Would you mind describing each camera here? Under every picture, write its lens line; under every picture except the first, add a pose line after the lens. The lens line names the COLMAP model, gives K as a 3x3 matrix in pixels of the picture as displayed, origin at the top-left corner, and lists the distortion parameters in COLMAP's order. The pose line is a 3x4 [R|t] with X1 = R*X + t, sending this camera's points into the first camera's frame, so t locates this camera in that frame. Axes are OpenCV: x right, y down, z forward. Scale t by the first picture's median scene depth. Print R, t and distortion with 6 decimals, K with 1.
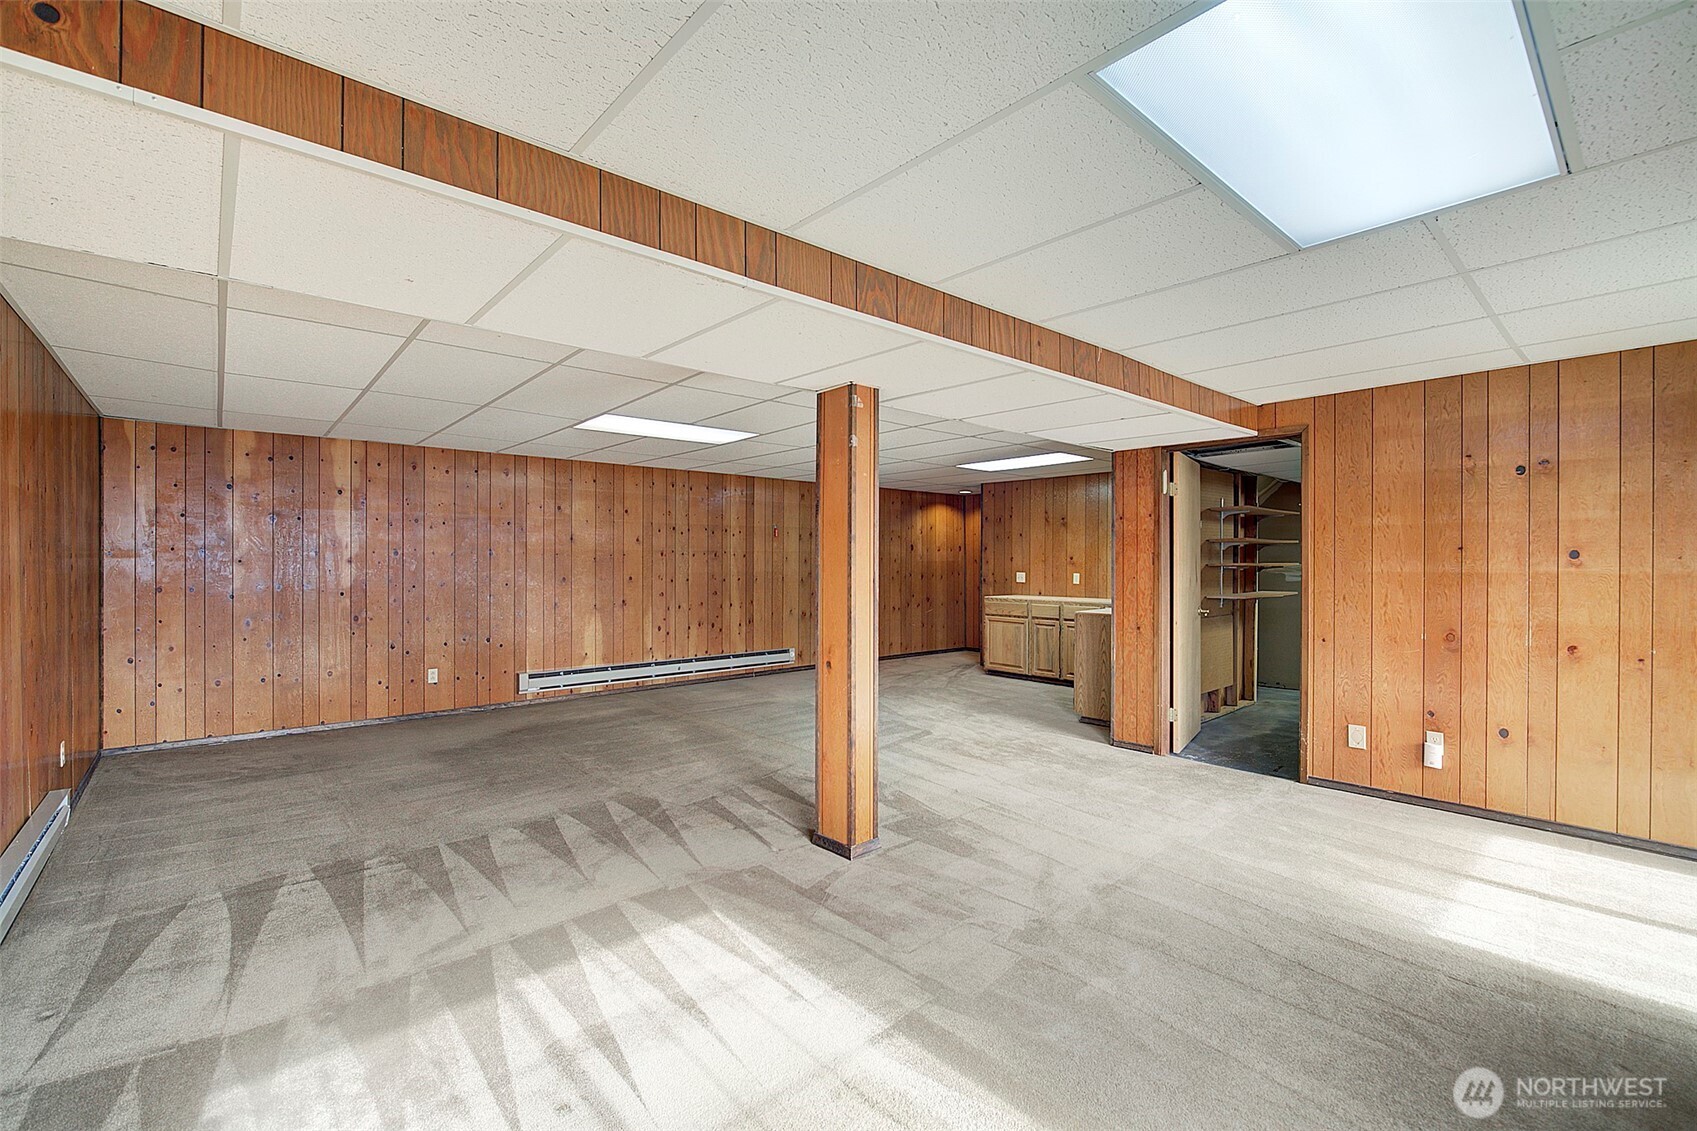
lens RADIAL K [[740.9, 0, 849.8], [0, 740.9, 560.7], [0, 0, 1]] dist [-0.003638, 0.001159]
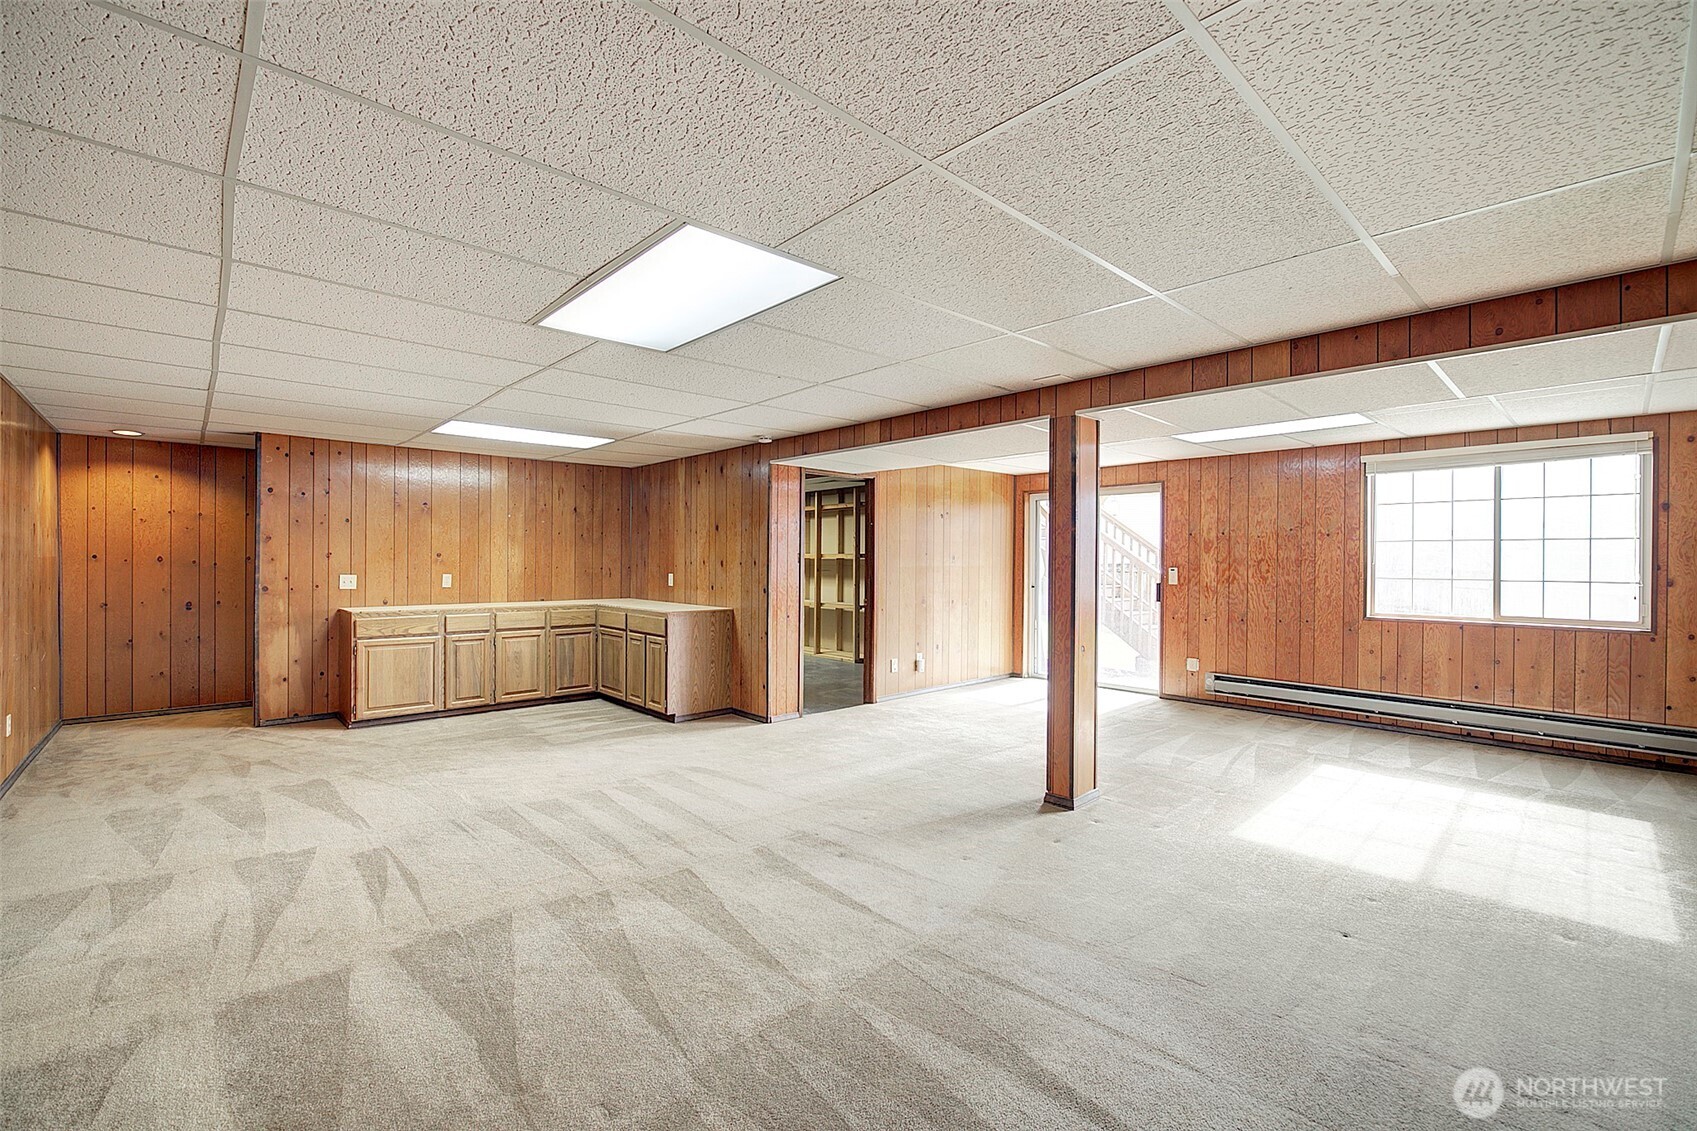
lens RADIAL K [[740.9, 0, 849.8], [0, 740.9, 560.7], [0, 0, 1]] dist [-0.003638, 0.001159]
pose [[-0.033057, -0.001737, 0.999452, -0.509589], [-0.006256, 0.999979, 0.001531, -0.001474], [-0.999434, -0.006202, -0.033067, 0.590698]]
